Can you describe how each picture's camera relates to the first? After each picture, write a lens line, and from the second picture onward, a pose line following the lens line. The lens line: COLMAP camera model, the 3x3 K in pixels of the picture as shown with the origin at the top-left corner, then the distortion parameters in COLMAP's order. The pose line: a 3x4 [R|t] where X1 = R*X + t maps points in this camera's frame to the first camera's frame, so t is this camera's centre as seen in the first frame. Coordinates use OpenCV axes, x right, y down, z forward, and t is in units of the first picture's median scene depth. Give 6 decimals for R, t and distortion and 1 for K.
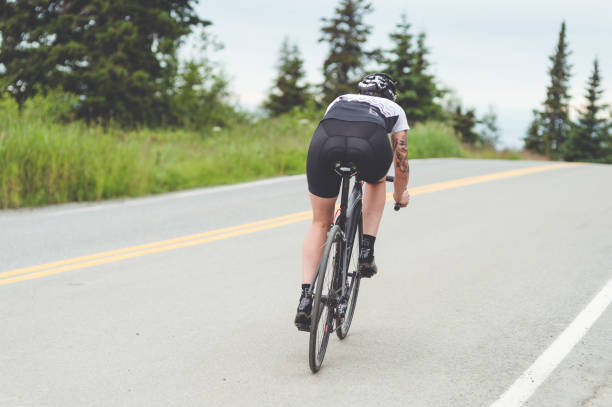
lens RADIAL K [[3668.2, 0, 306.0], [0, 3668.2, 203.5], [0, 0, 1]] dist [0.552875, 4.670337]
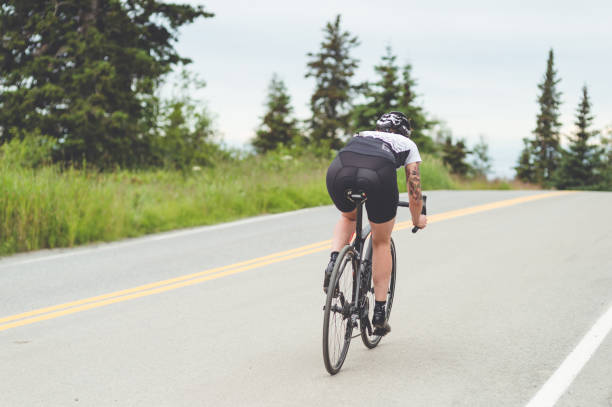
lens RADIAL K [[4384.4, 0, 306.0], [0, 4384.4, 203.5], [0, 0, 1]] dist [0.915445, 31.003658]
pose [[0.999285, -0.032459, 0.019376, -0.019537], [0.032683, 0.999401, -0.011364, 0.003513], [-0.018996, 0.011990, 0.999748, -0.178542]]
